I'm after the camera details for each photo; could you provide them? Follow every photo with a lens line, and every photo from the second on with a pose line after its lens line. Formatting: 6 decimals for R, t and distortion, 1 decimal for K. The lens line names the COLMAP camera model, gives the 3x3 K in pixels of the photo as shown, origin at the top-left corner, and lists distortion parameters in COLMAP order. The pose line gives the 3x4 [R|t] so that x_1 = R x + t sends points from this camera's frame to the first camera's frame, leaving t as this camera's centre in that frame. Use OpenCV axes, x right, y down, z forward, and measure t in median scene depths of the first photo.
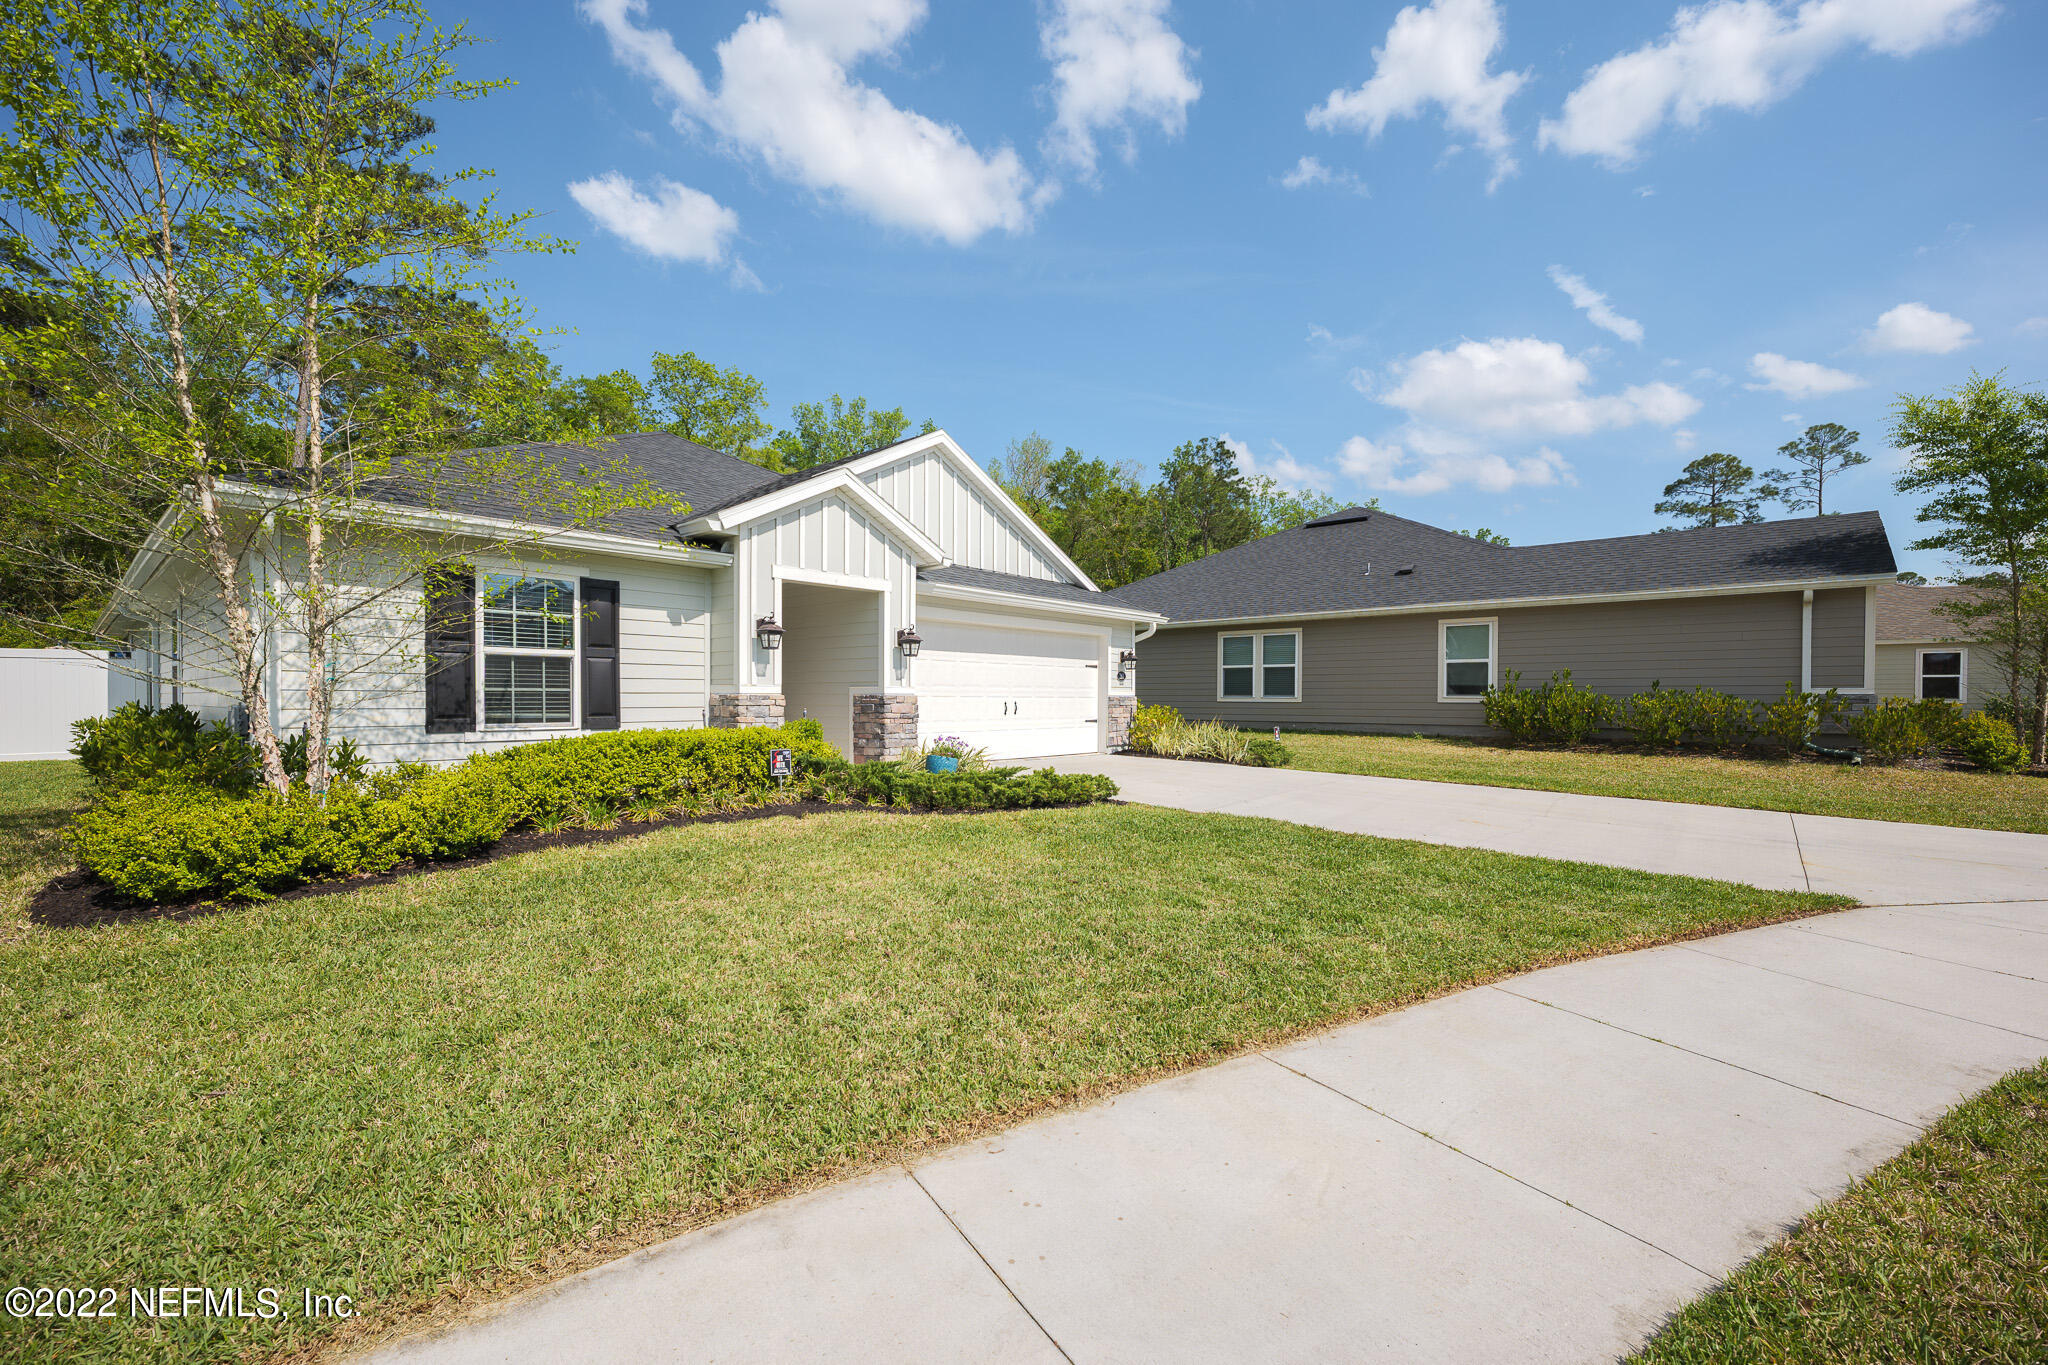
lens RADIAL K [[837.3, 0, 1024.0], [0, 837.3, 701.0], [0, 0, 1]] dist [0.001866, 0.000331]
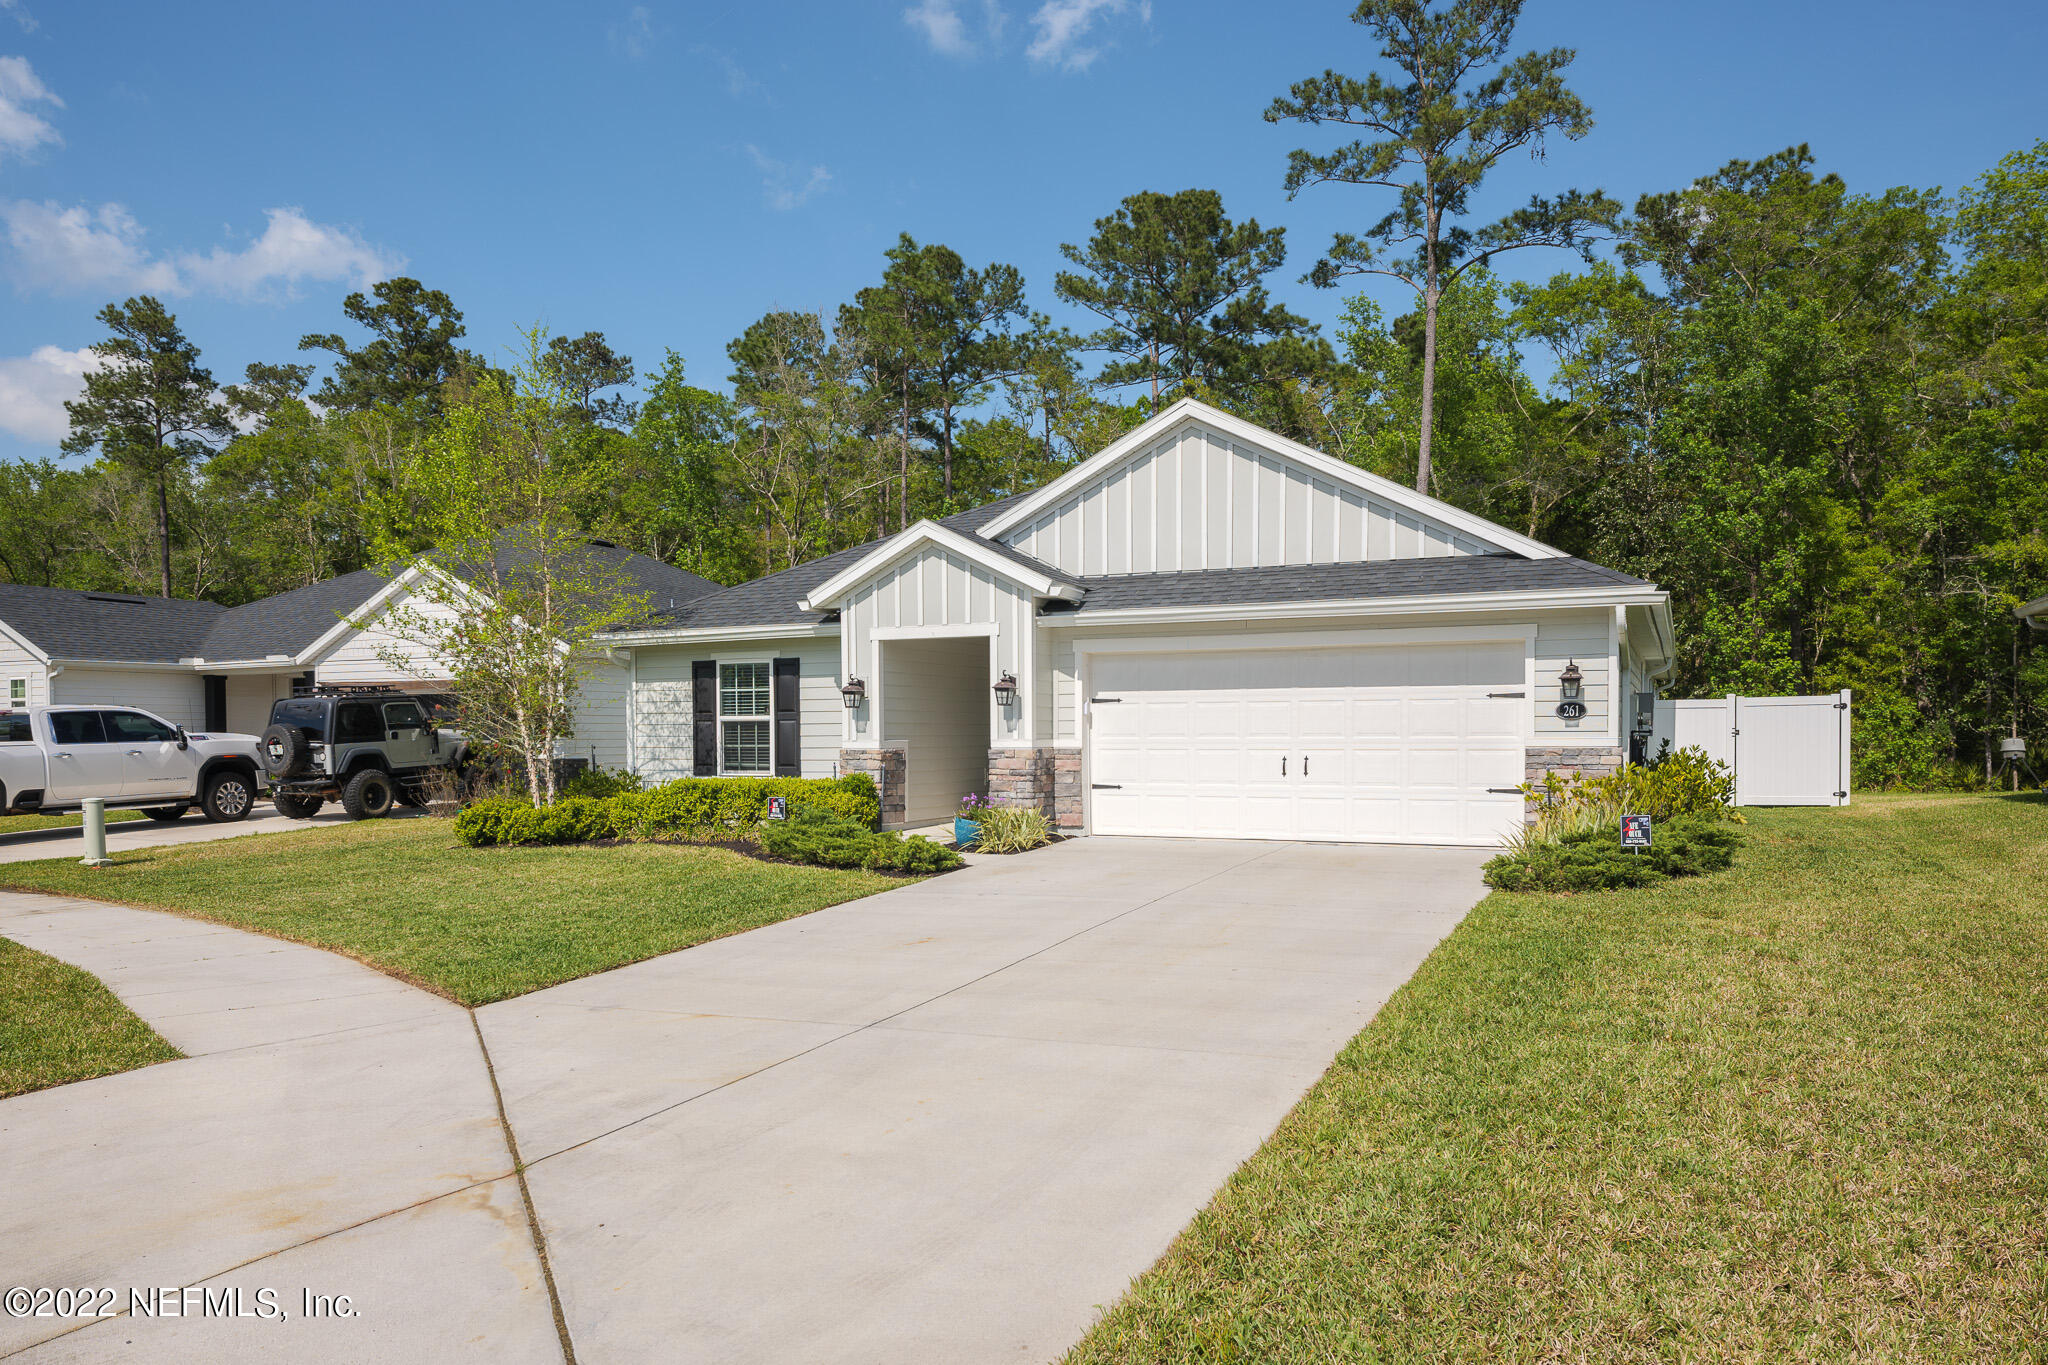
lens RADIAL K [[1437.1, 0, 1003.3], [0, 1437.1, 756.2], [0, 0, 1]] dist [-0.010966, 0.008142]
pose [[0.271106, 0.009486, -0.962503, 1.635446], [0.001376, 0.999947, 0.010243, -0.018655], [0.962548, -0.004101, 0.271079, 0.716408]]
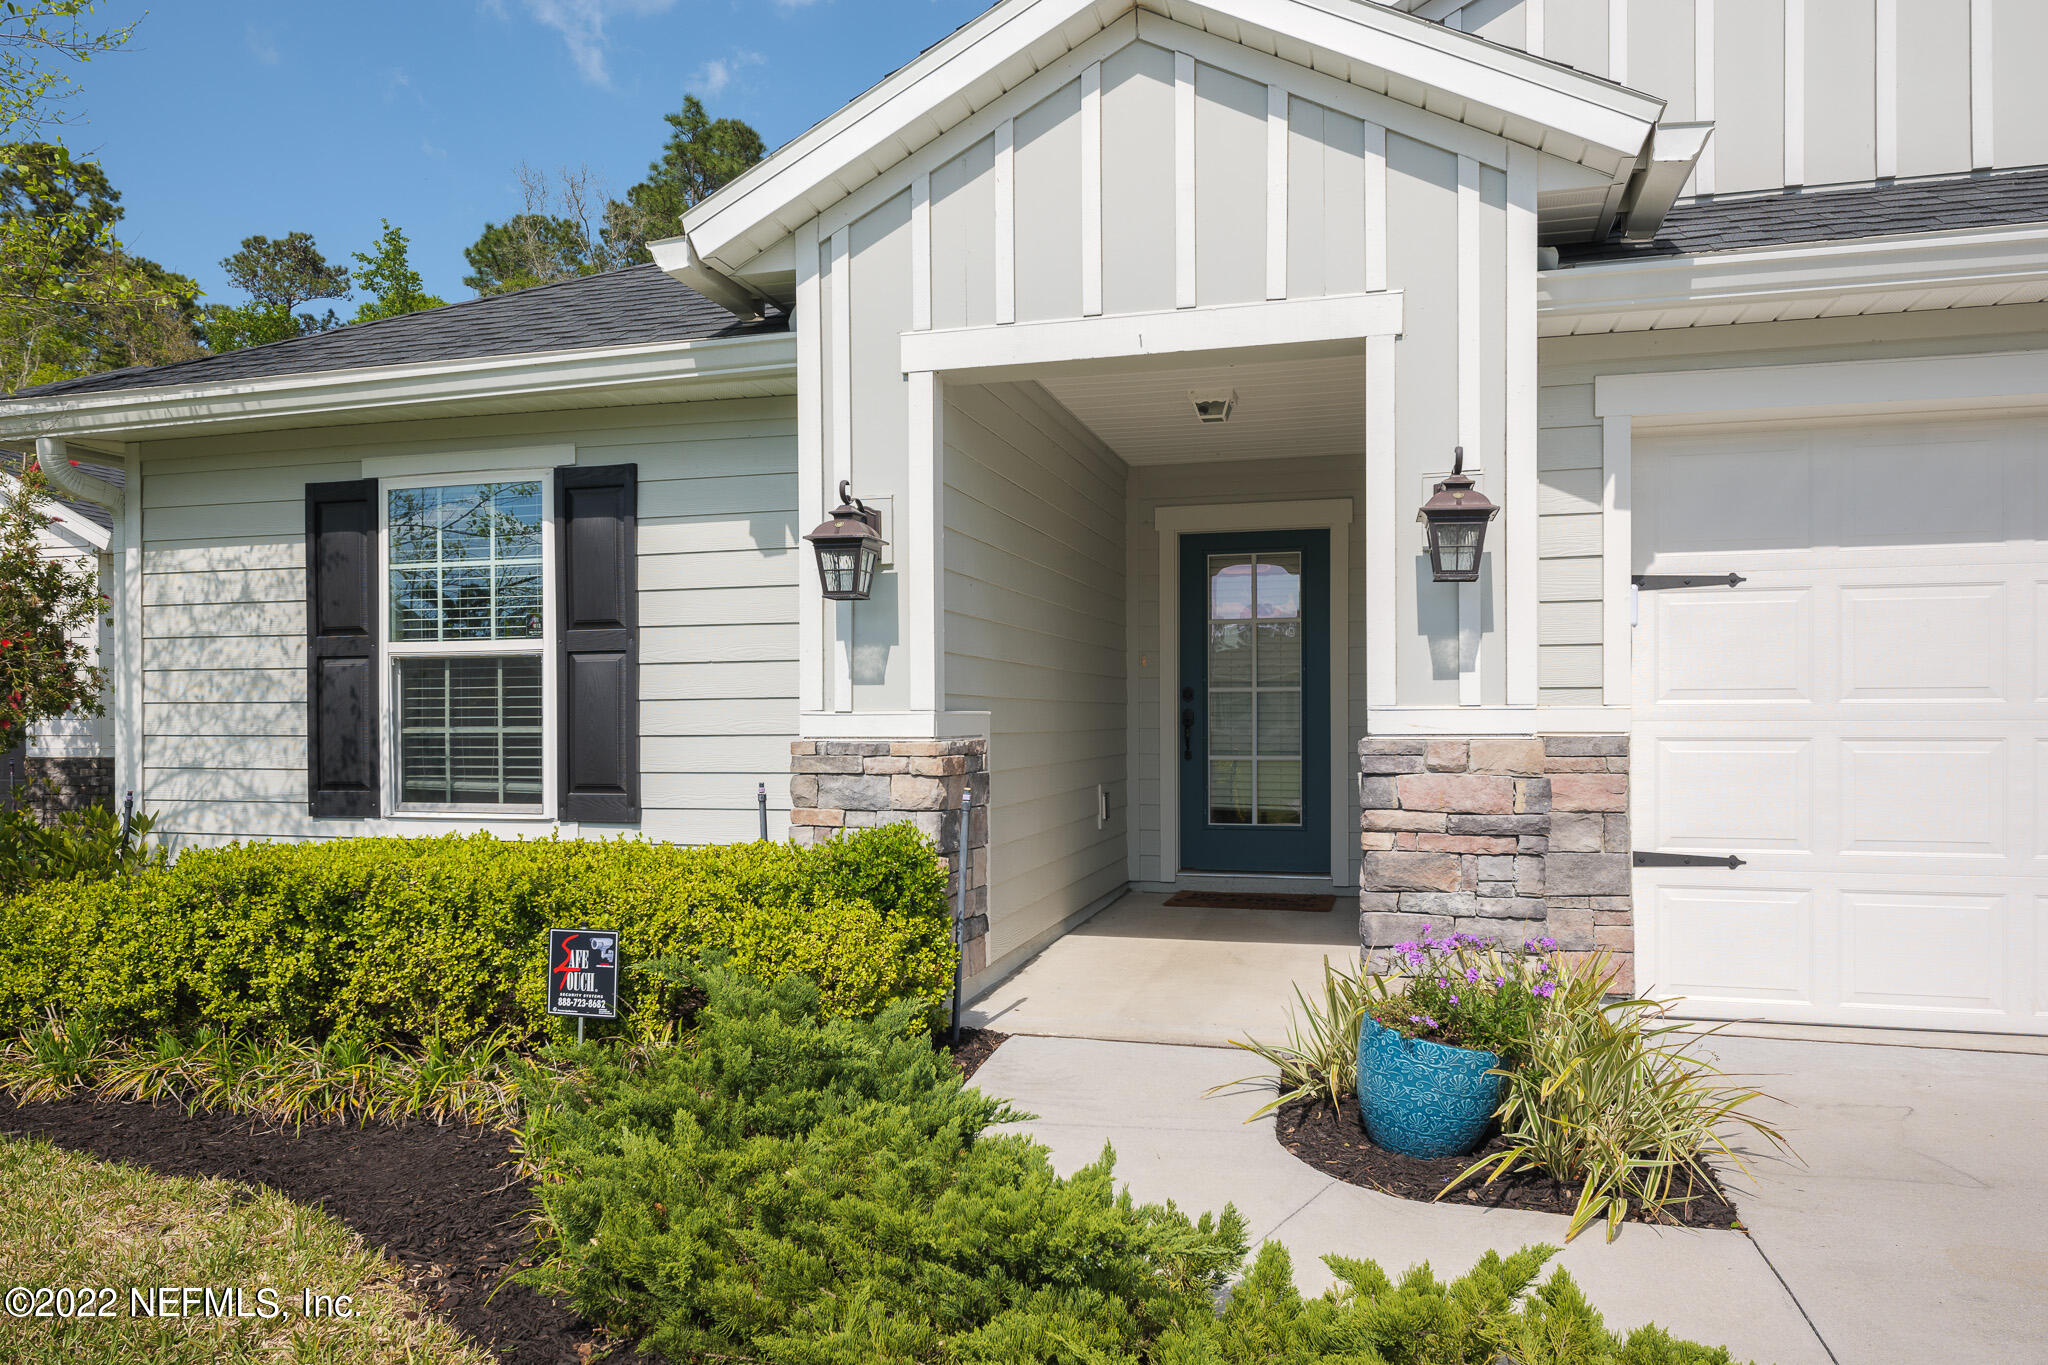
lens RADIAL K [[1430.1, 0, 997.4], [0, 1430.1, 721.5], [0, 0, 1]] dist [-0.001112, -0.000941]
pose [[0.423641, -0.003747, -0.905822, 0.222966], [0.002368, 0.999993, -0.003029, -0.014151], [0.905827, -0.000862, 0.423647, 0.865007]]
